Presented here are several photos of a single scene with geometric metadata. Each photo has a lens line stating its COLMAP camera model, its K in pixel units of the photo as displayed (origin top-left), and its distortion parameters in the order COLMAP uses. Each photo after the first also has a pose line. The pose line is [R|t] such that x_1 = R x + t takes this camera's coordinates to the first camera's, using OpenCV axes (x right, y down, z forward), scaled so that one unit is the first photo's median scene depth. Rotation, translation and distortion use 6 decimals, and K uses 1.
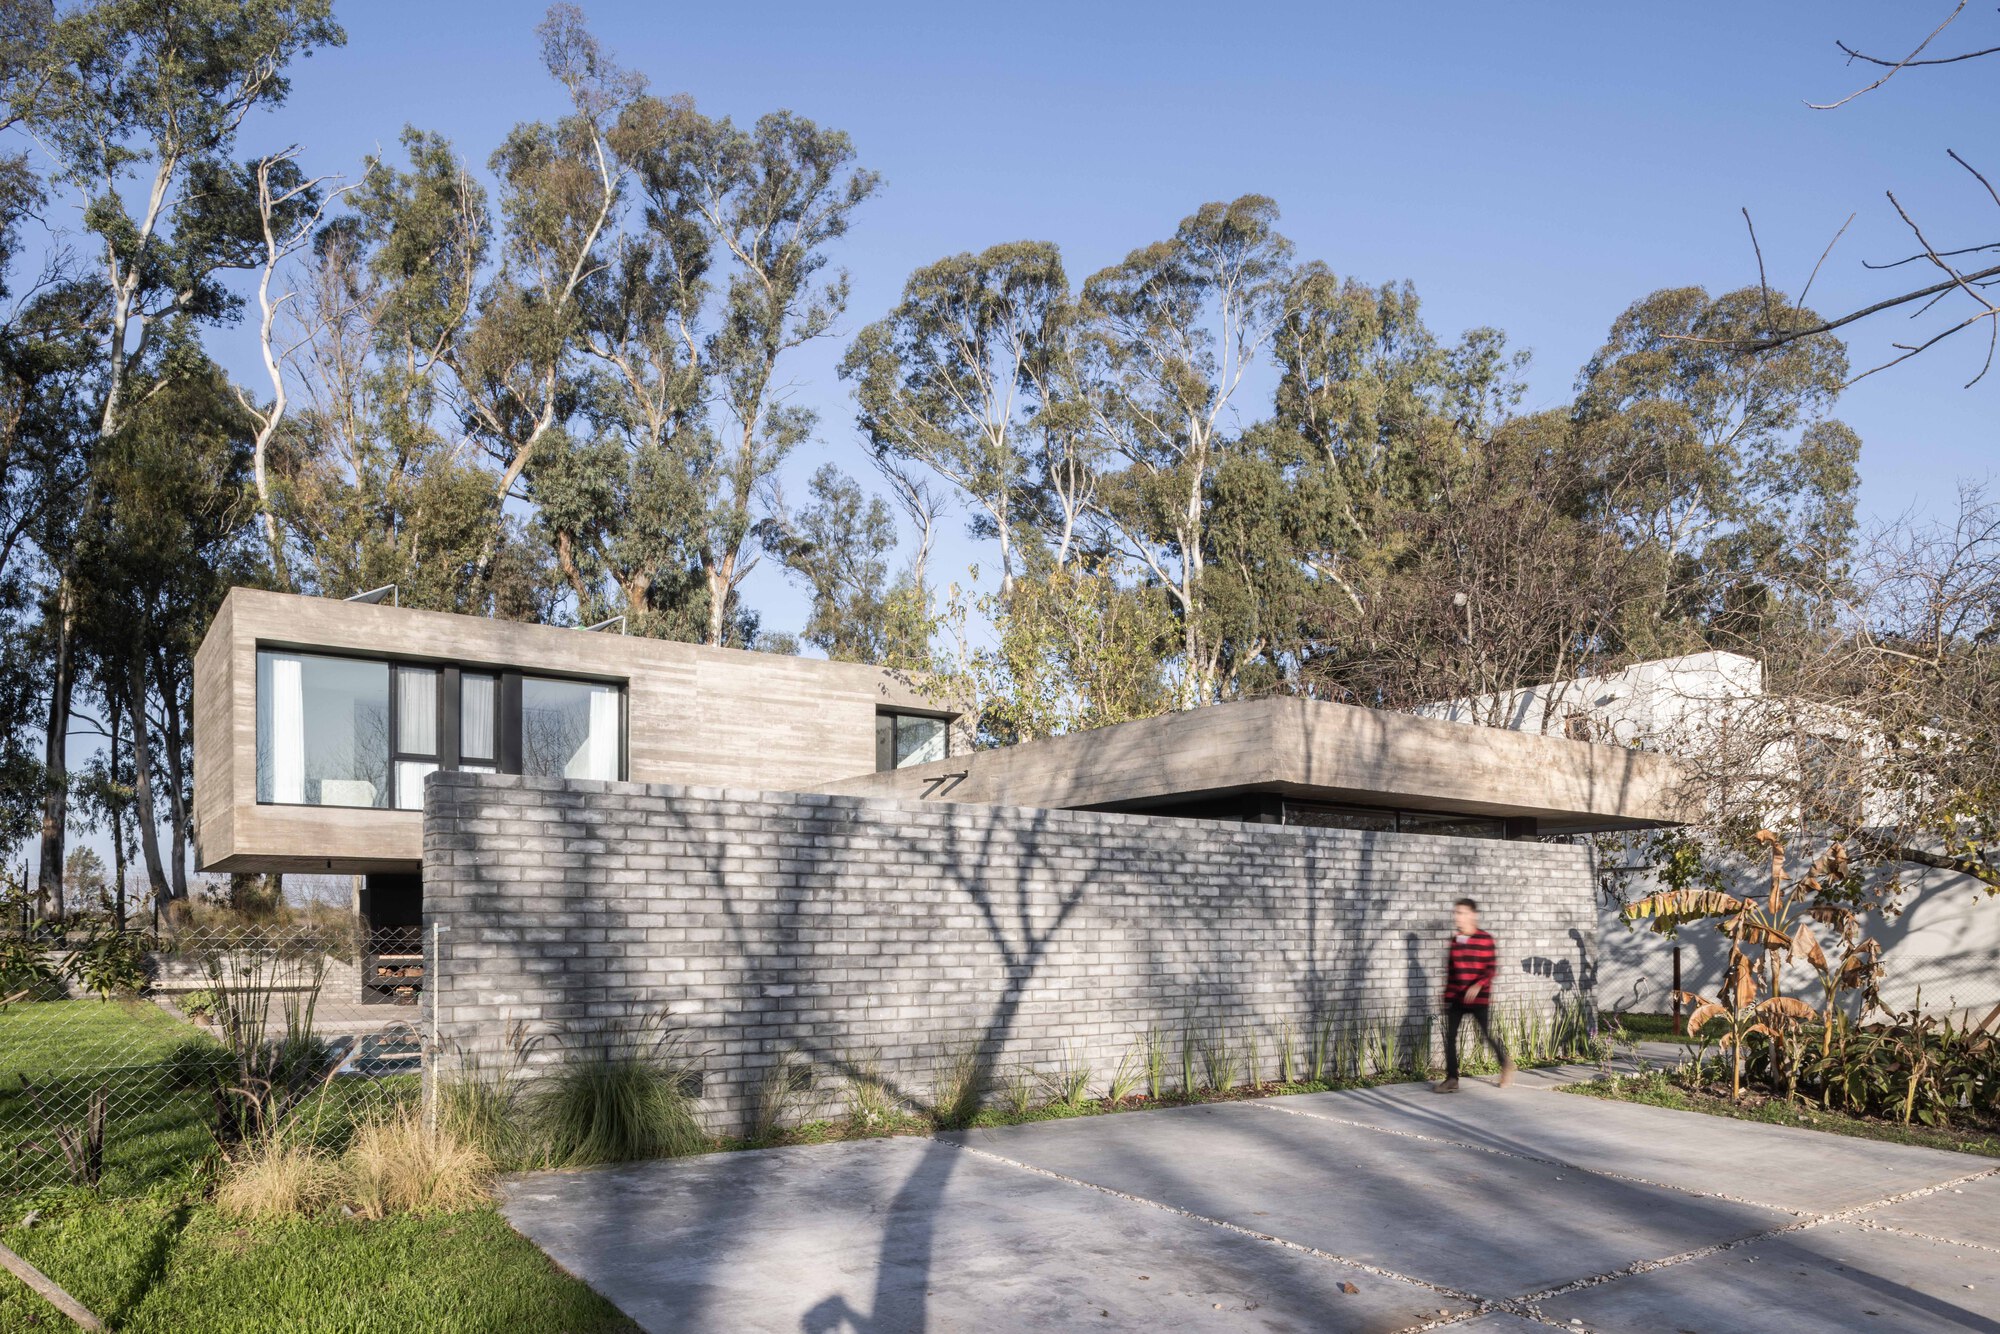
lens RADIAL K [[1337.4, 0, 1005.6], [0, 1337.4, 937.0], [0, 0, 1]] dist [-0.036398, 0.002232]
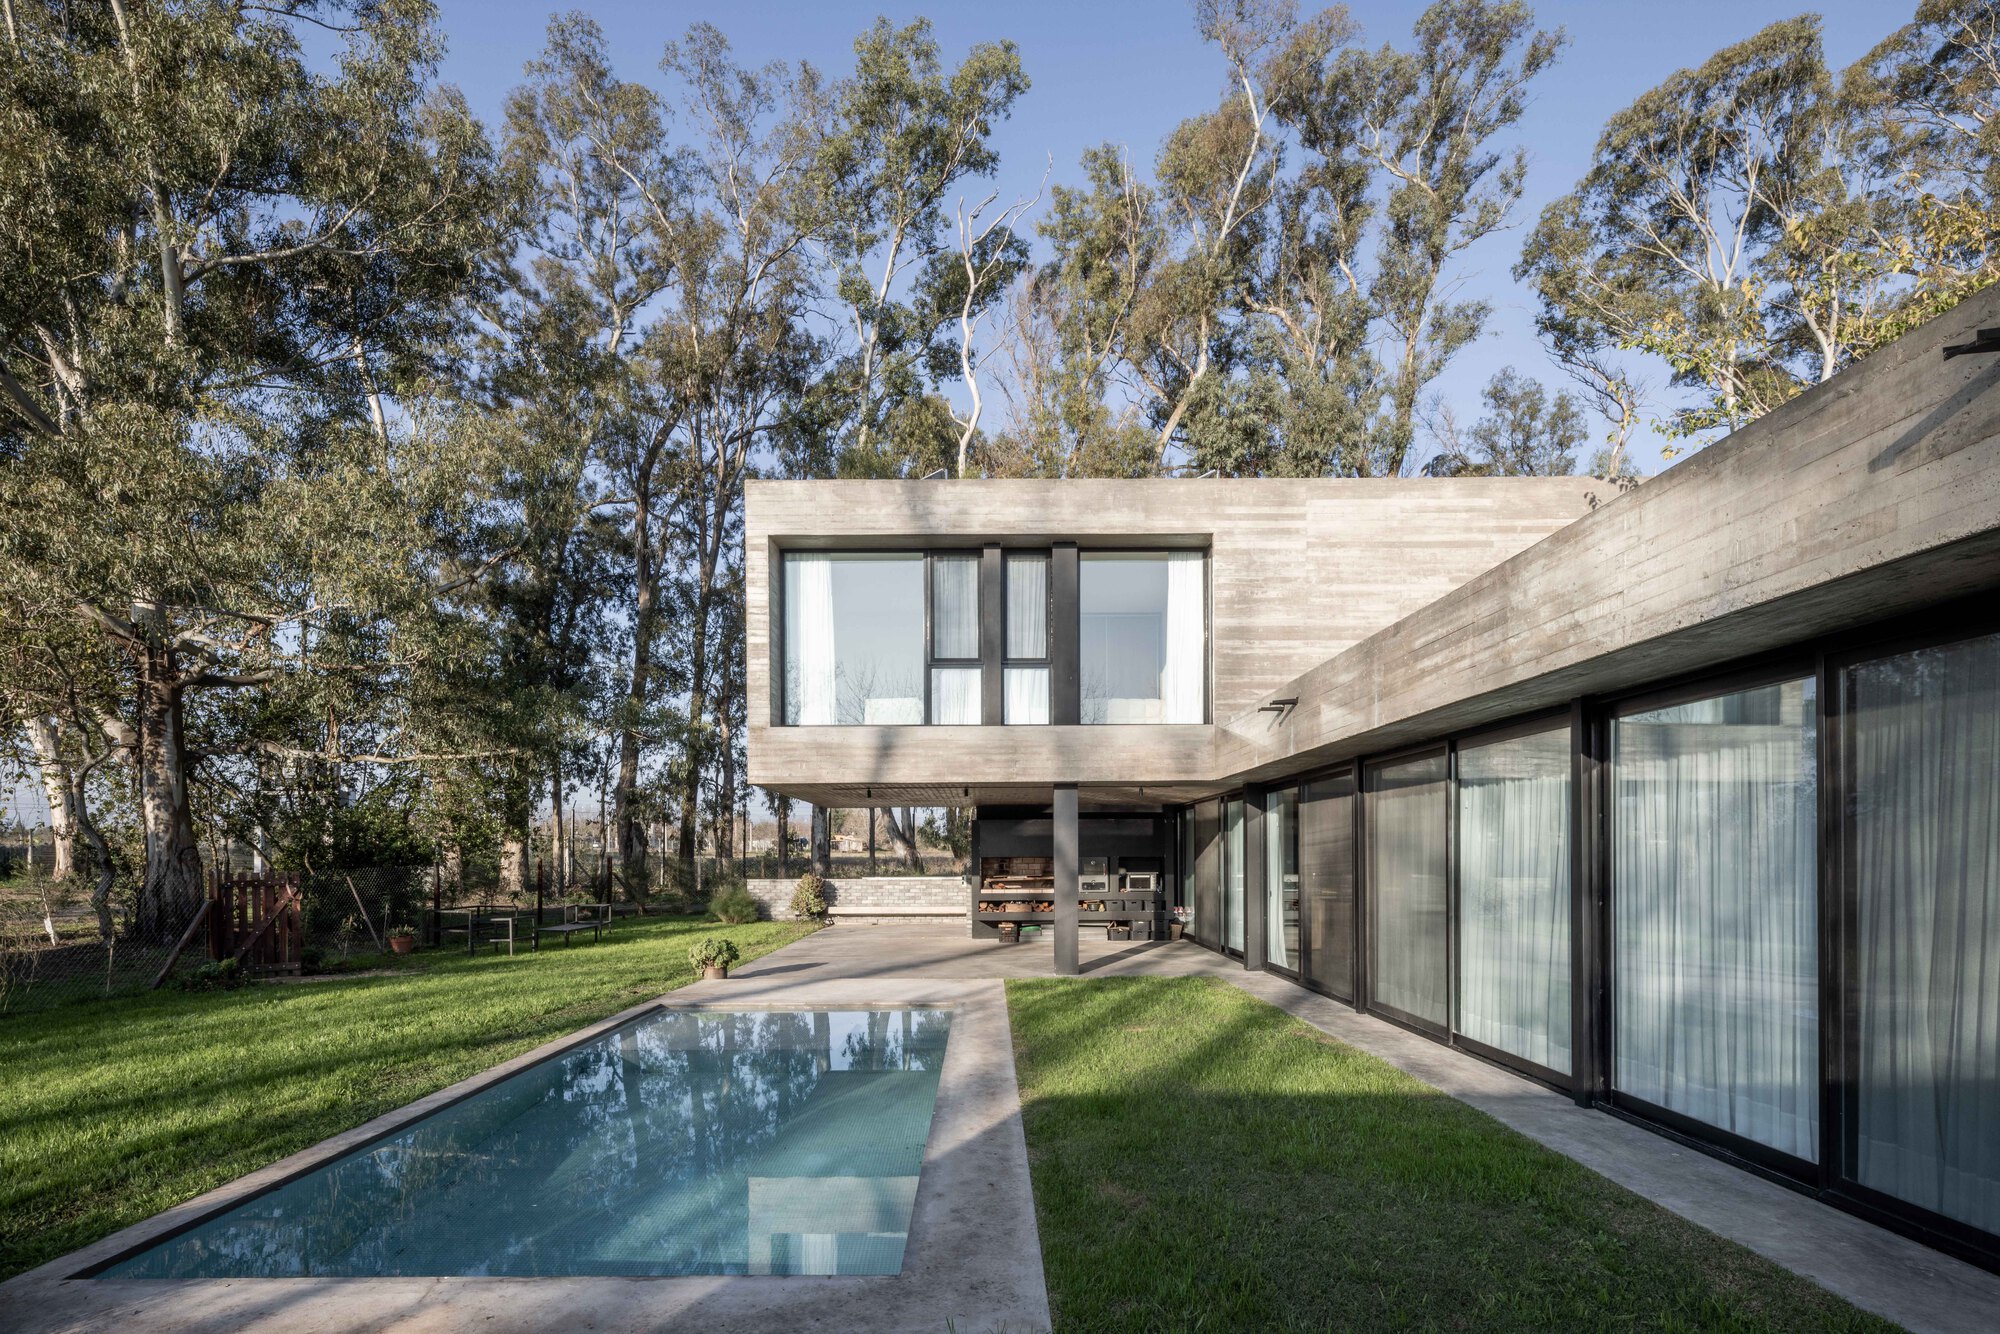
lens RADIAL K [[968.0, 0, 988.5], [0, 968.0, 843.5], [0, 0, 1]] dist [-0.000055, -0.000268]
pose [[0.813035, -0.005118, -0.582193, -0.032787], [-0.000619, 0.999953, -0.009654, -0.006929], [0.582215, 0.008210, 0.812993, 0.235117]]
